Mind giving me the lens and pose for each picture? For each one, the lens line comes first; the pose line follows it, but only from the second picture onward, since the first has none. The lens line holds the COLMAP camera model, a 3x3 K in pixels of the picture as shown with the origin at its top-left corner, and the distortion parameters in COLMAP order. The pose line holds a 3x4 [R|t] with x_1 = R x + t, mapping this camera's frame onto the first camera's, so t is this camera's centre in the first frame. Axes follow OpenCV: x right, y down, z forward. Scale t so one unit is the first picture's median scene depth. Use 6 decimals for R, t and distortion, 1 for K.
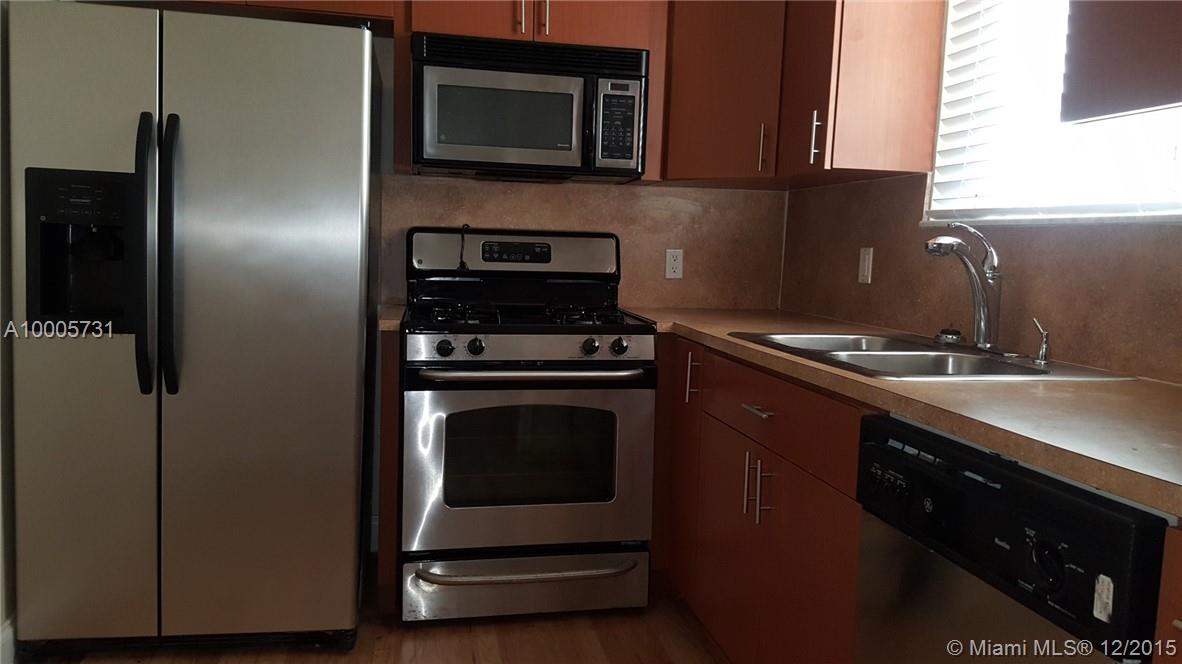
lens RADIAL K [[895.6, 0, 594.3], [0, 895.6, 328.0], [0, 0, 1]] dist [0.060732, -0.001503]
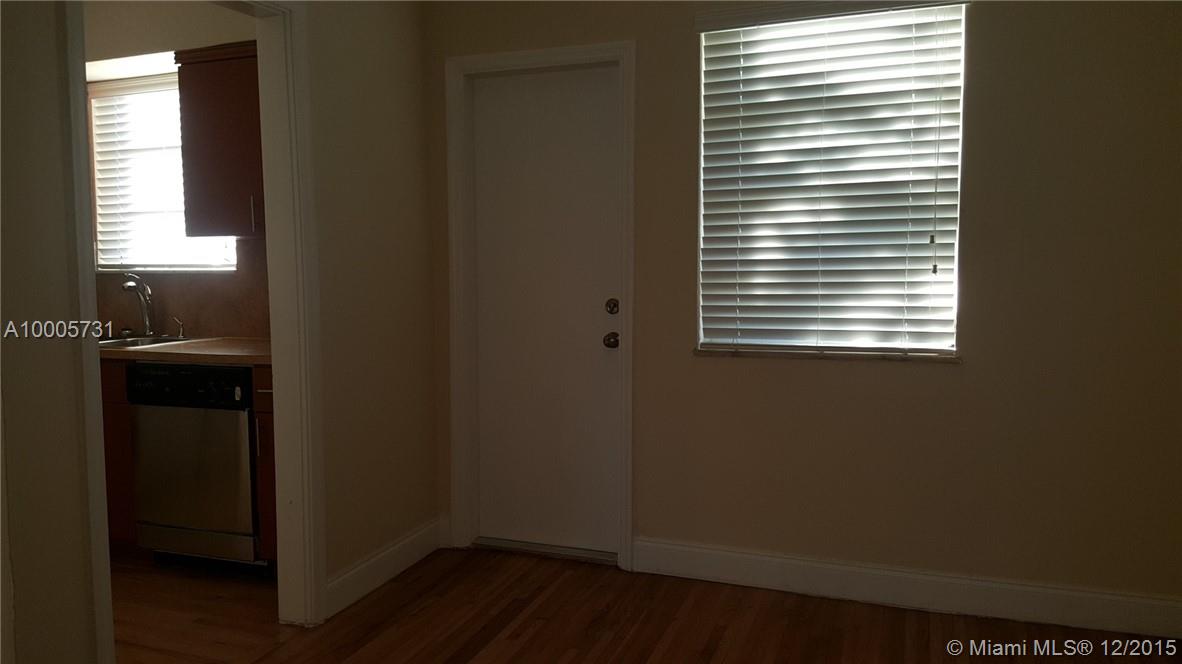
lens RADIAL K [[895.6, 0, 590.4], [0, 895.6, 334.5], [0, 0, 1]] dist [0.060732, -0.001503]
pose [[0.544795, -0.107048, 0.831709, -0.725922], [0.108373, 0.992489, 0.056754, 0.013695], [-0.831537, 0.059215, 0.552304, -0.946578]]
